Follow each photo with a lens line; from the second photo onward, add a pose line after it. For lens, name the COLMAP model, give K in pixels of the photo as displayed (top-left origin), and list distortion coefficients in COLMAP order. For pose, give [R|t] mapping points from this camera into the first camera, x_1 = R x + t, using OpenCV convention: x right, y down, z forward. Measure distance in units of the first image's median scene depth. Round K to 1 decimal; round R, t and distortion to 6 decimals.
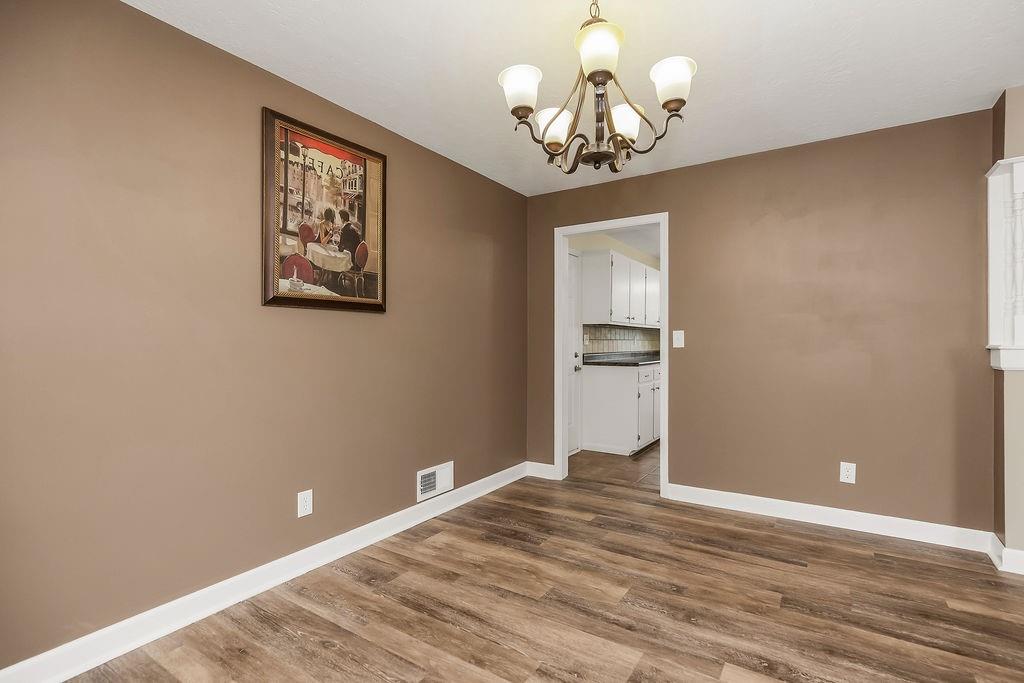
lens RADIAL K [[479.5, 0, 529.4], [0, 479.5, 347.9], [0, 0, 1]] dist [-0.009542, 0.004734]
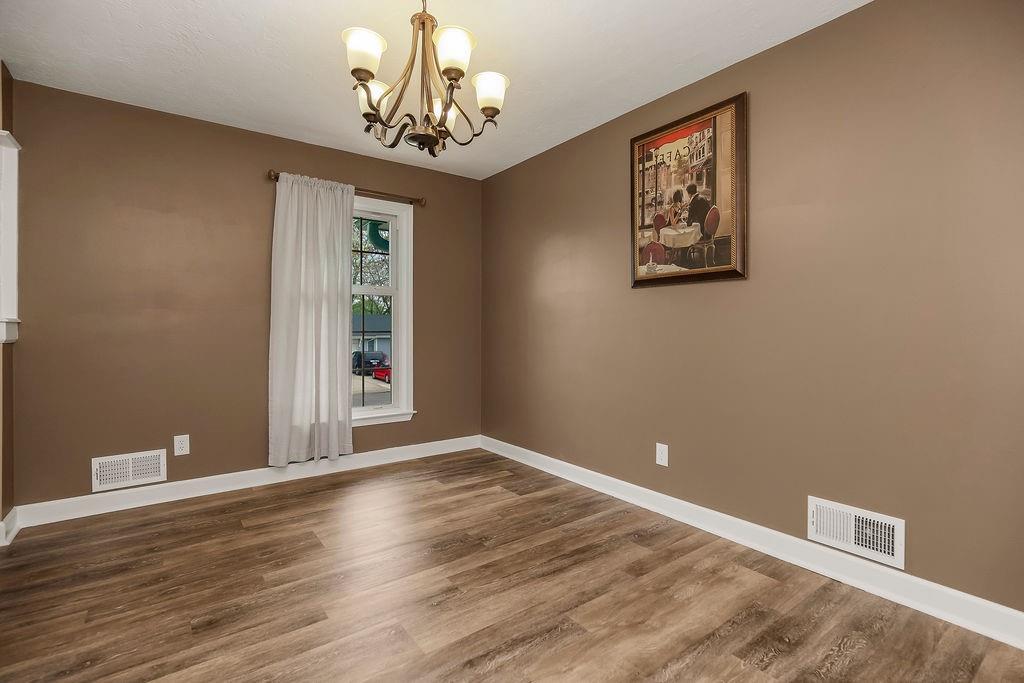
lens RADIAL K [[479.5, 0, 512.6], [0, 479.5, 334.3], [0, 0, 1]] dist [-0.009542, 0.004734]
pose [[-0.365206, 0.012320, -0.930845, 0.724372], [-0.011502, 0.999776, 0.017745, 0.017050], [0.930856, 0.017187, -0.364982, 1.059643]]
